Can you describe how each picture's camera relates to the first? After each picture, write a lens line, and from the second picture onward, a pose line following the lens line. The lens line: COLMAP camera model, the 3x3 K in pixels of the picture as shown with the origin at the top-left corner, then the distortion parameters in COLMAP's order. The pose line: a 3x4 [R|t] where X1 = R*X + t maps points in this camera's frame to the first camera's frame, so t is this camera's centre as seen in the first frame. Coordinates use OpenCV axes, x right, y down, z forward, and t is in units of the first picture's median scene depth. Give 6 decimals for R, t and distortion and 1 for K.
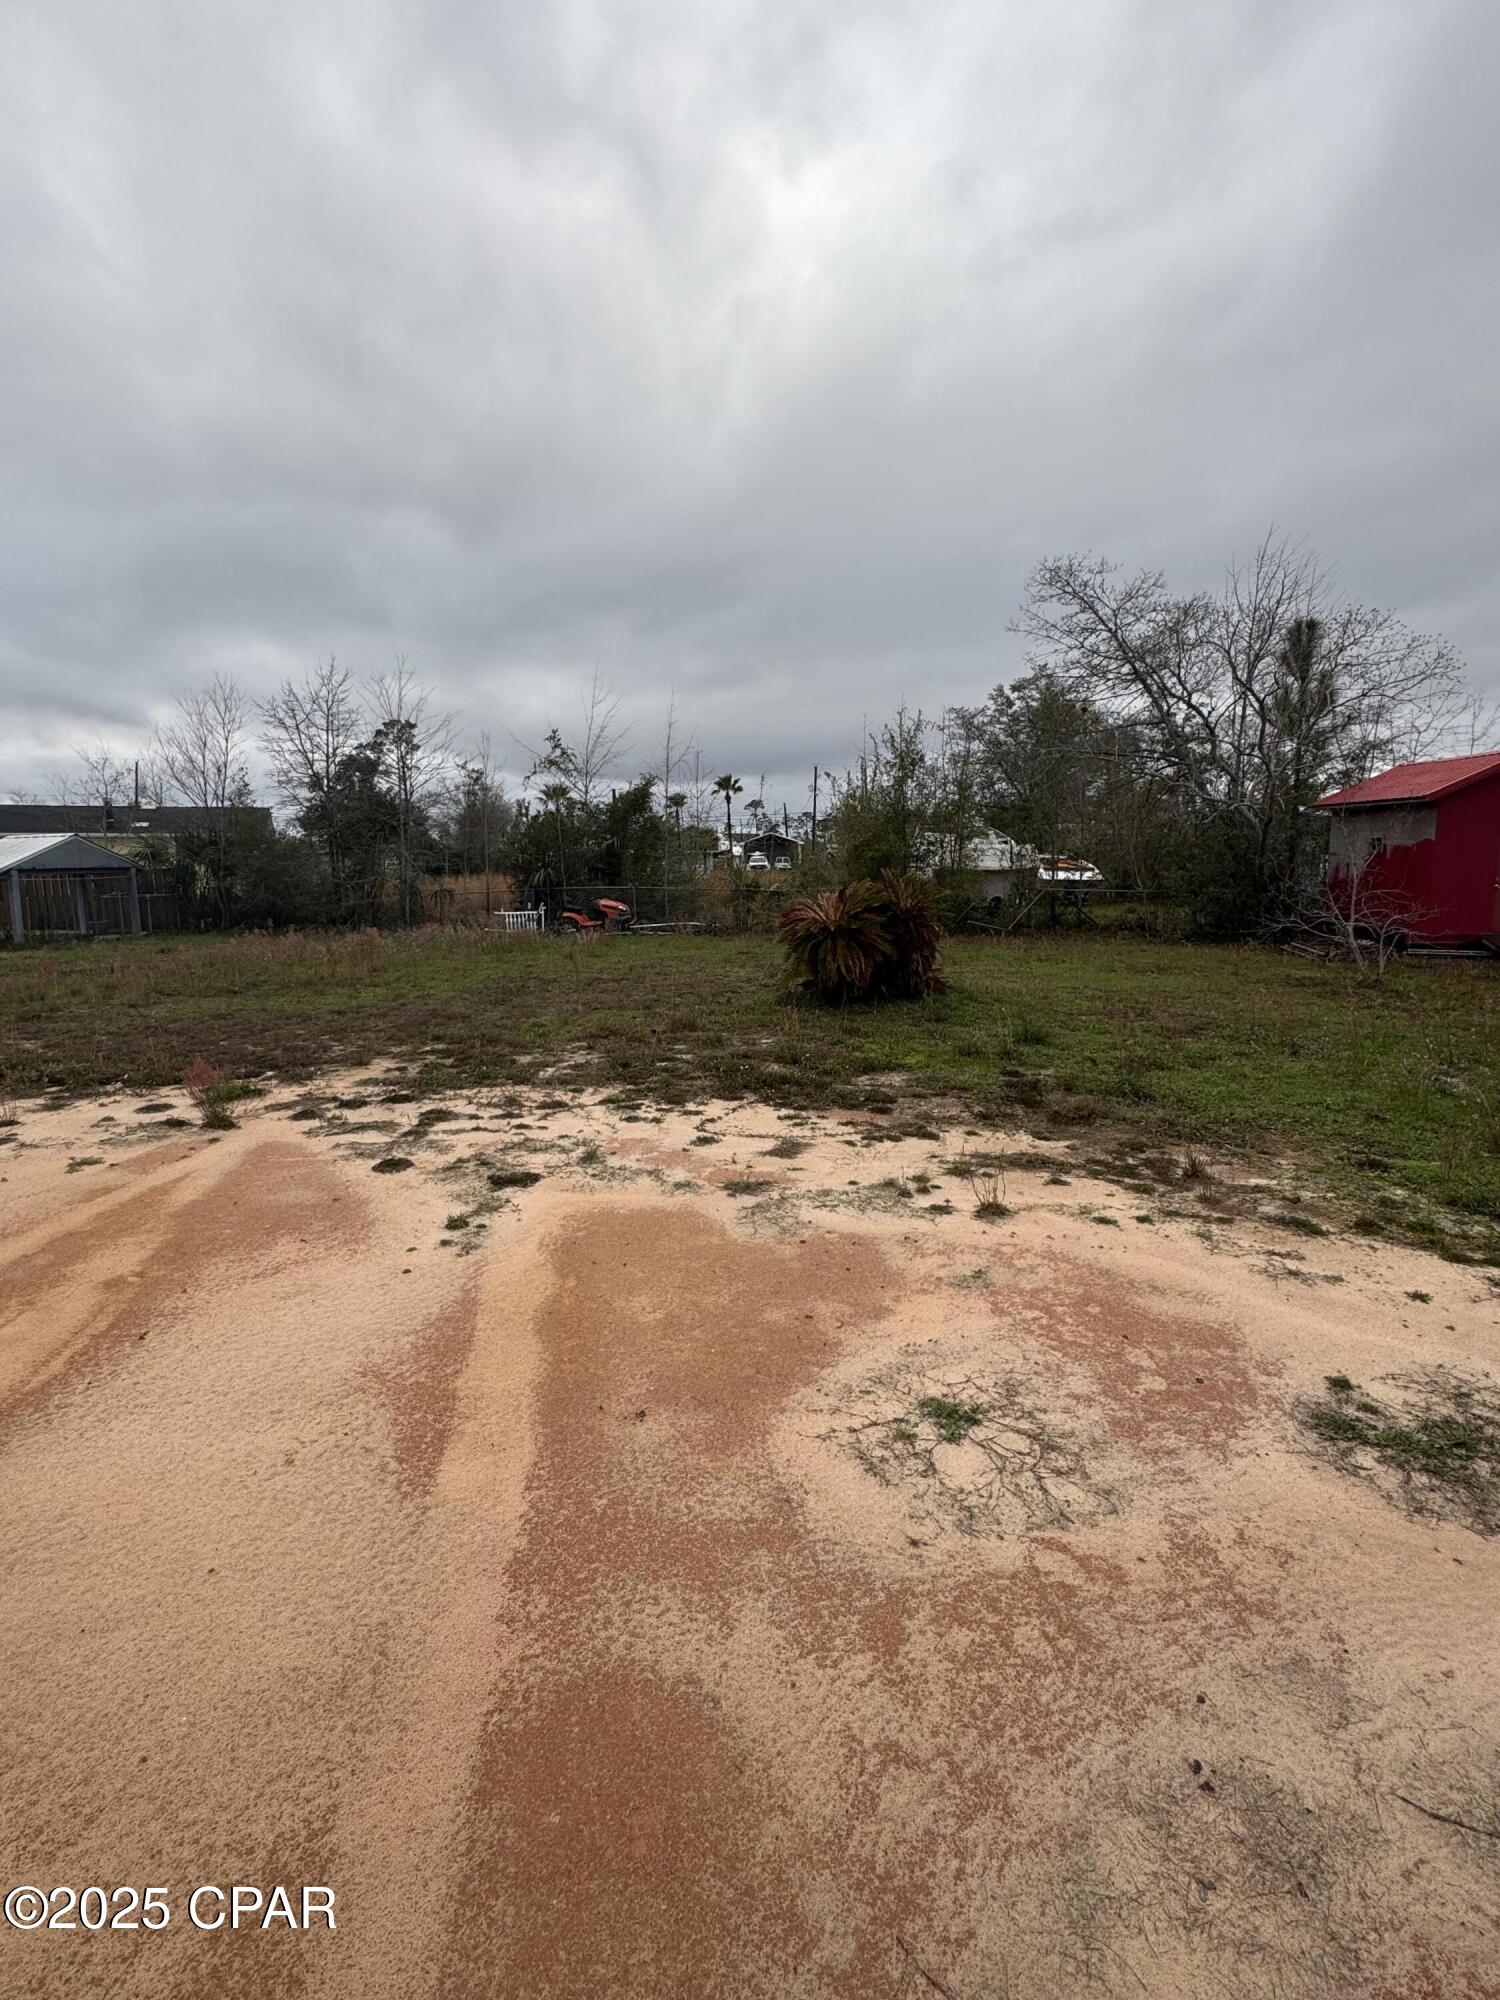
lens RADIAL K [[966.0, 0, 748.4], [0, 966.0, 993.4], [0, 0, 1]] dist [0.000098, -0.000639]
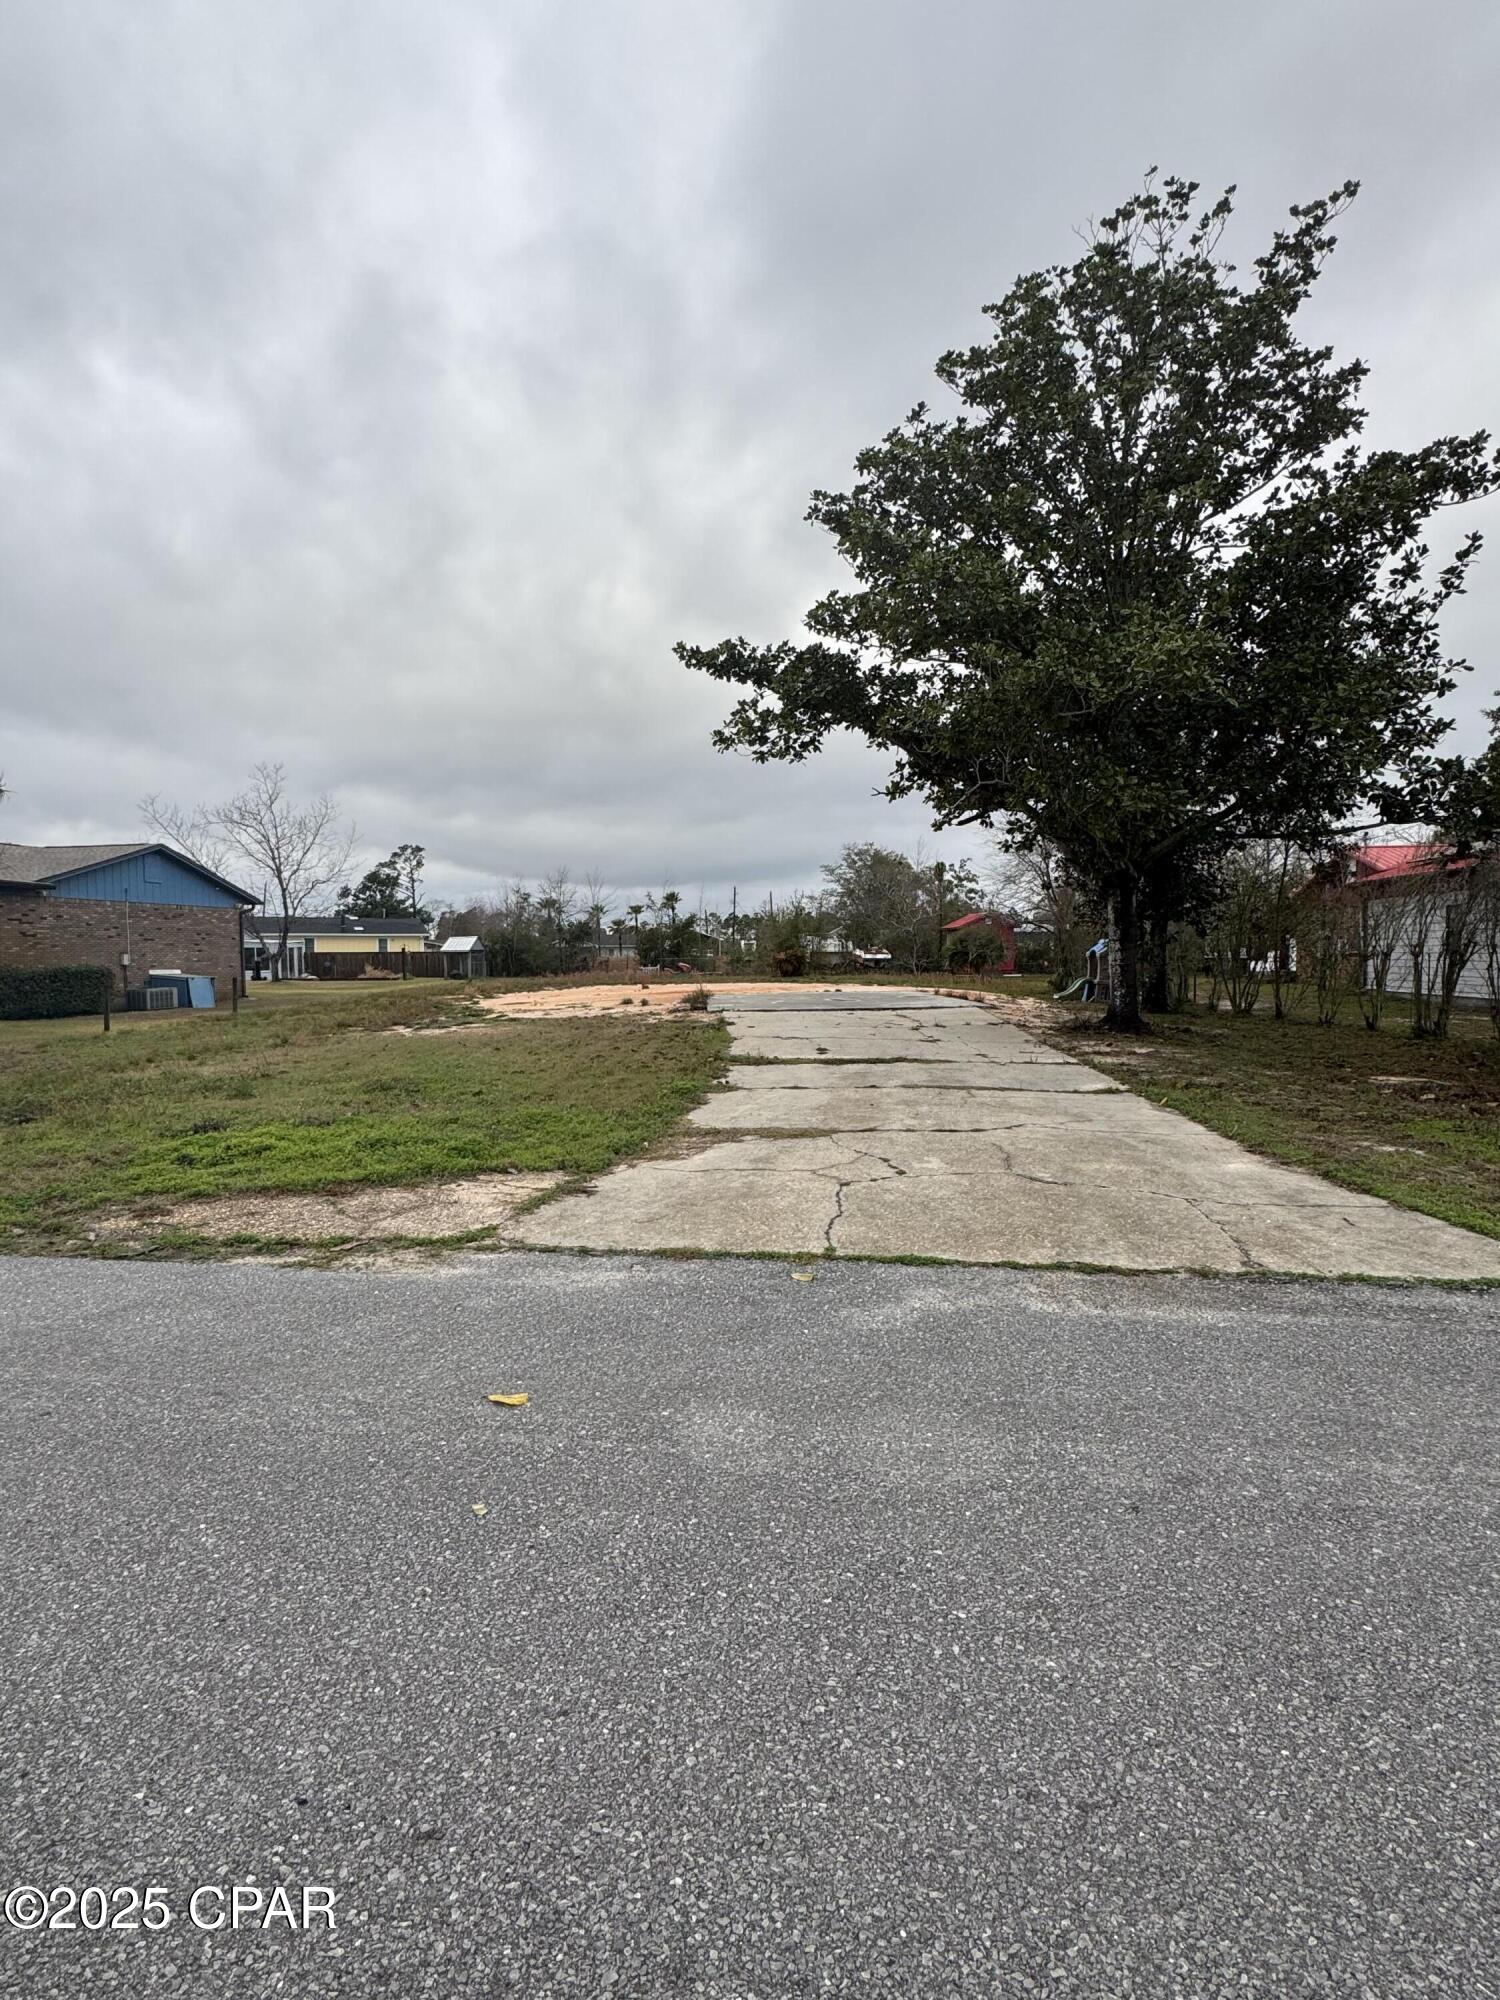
lens RADIAL K [[966.0, 0, 748.4], [0, 966.0, 993.4], [0, 0, 1]] dist [0.000098, -0.000639]
pose [[0.993965, -0.003202, 0.109649, -0.109694], [0.013880, 0.995211, -0.096757, 0.099469], [-0.108814, 0.097695, 0.989250, -0.657208]]
